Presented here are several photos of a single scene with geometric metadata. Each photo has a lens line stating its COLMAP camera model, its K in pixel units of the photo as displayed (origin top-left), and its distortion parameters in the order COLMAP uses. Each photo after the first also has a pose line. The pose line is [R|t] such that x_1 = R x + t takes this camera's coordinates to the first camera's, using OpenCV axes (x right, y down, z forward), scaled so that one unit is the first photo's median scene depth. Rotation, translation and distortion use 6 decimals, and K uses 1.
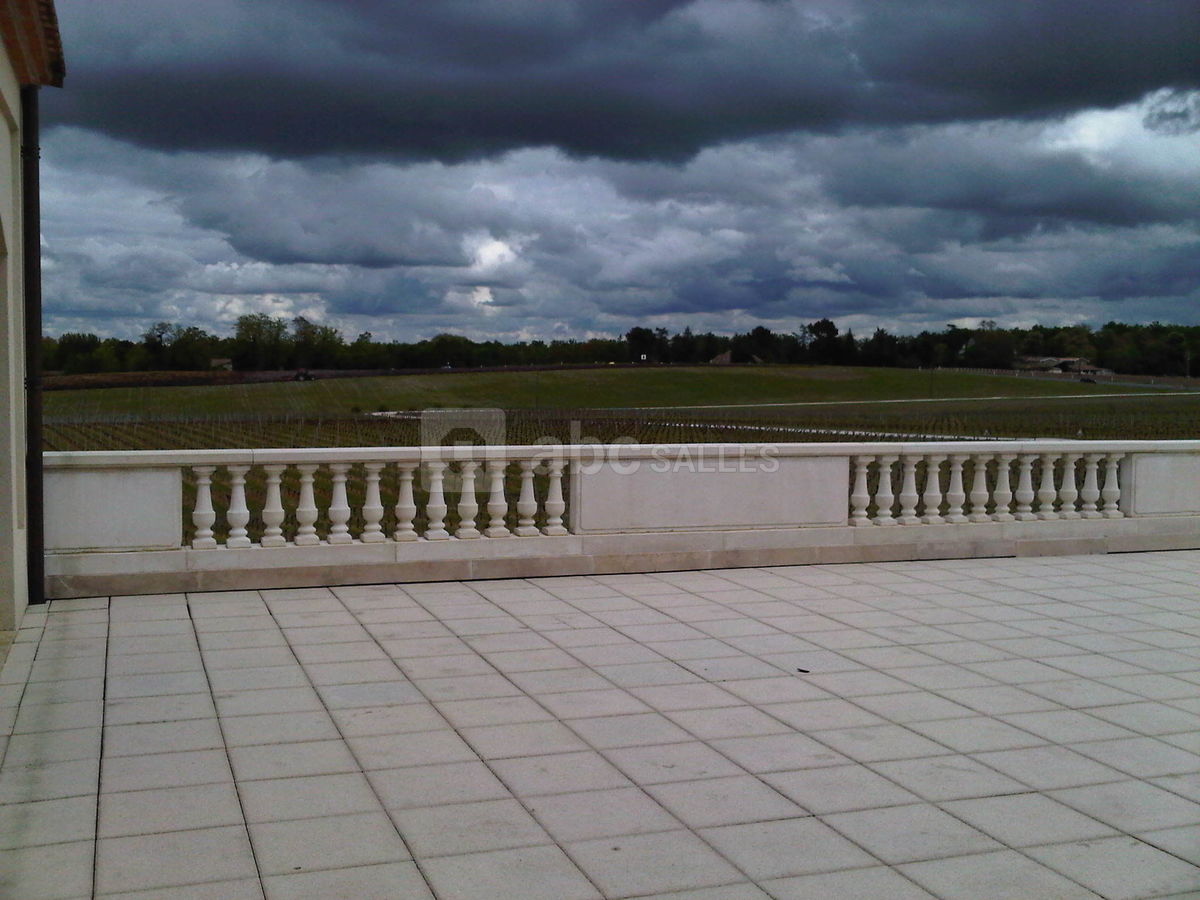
lens RADIAL K [[1335.4, 0, 603.5], [0, 1335.4, 415.7], [0, 0, 1]] dist [0.004409, 0.227782]
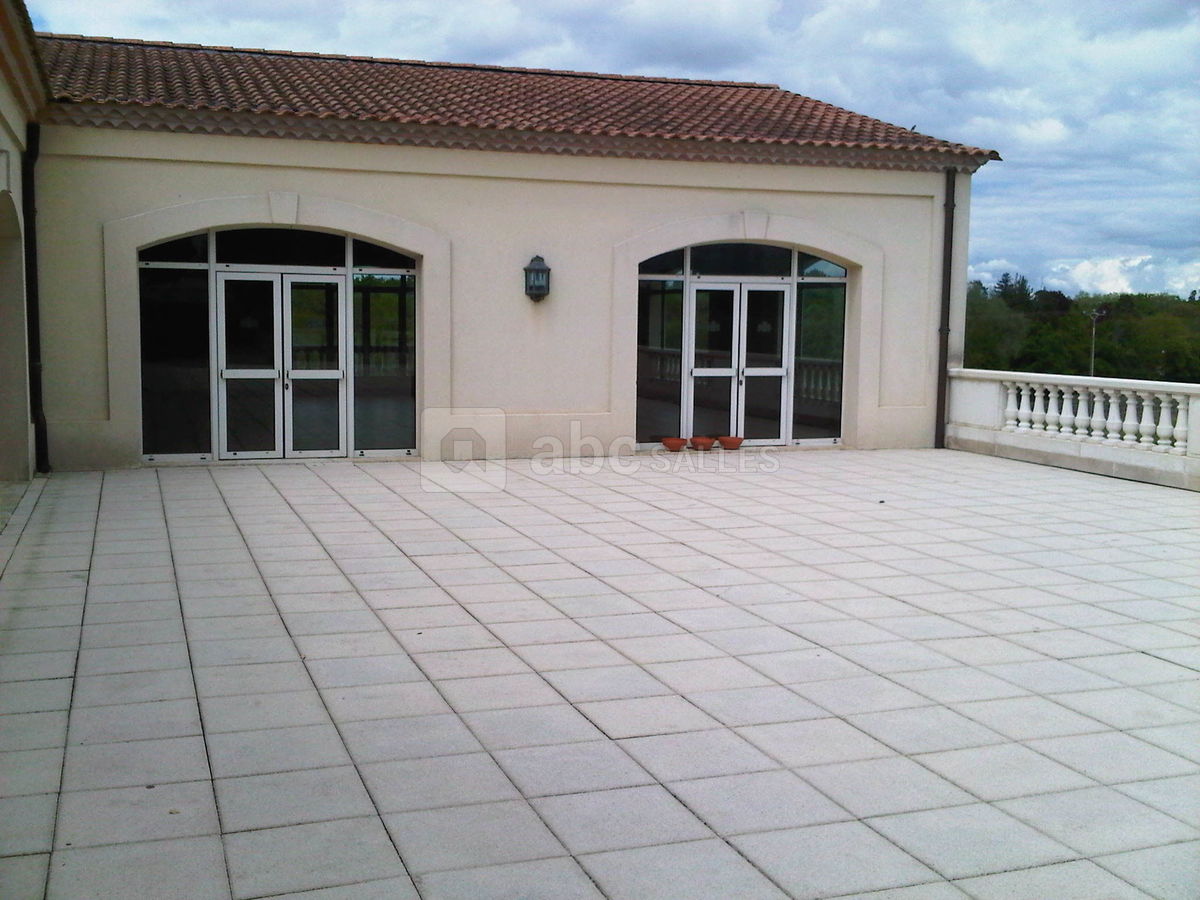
lens RADIAL K [[1335.4, 0, 603.5], [0, 1335.4, 415.7], [0, 0, 1]] dist [0.004409, 0.227782]
pose [[-0.005994, 0.062401, -0.998033, 0.099808], [-0.047009, 0.996930, 0.062615, 0.000104], [0.998876, 0.047292, -0.003043, 0.039436]]
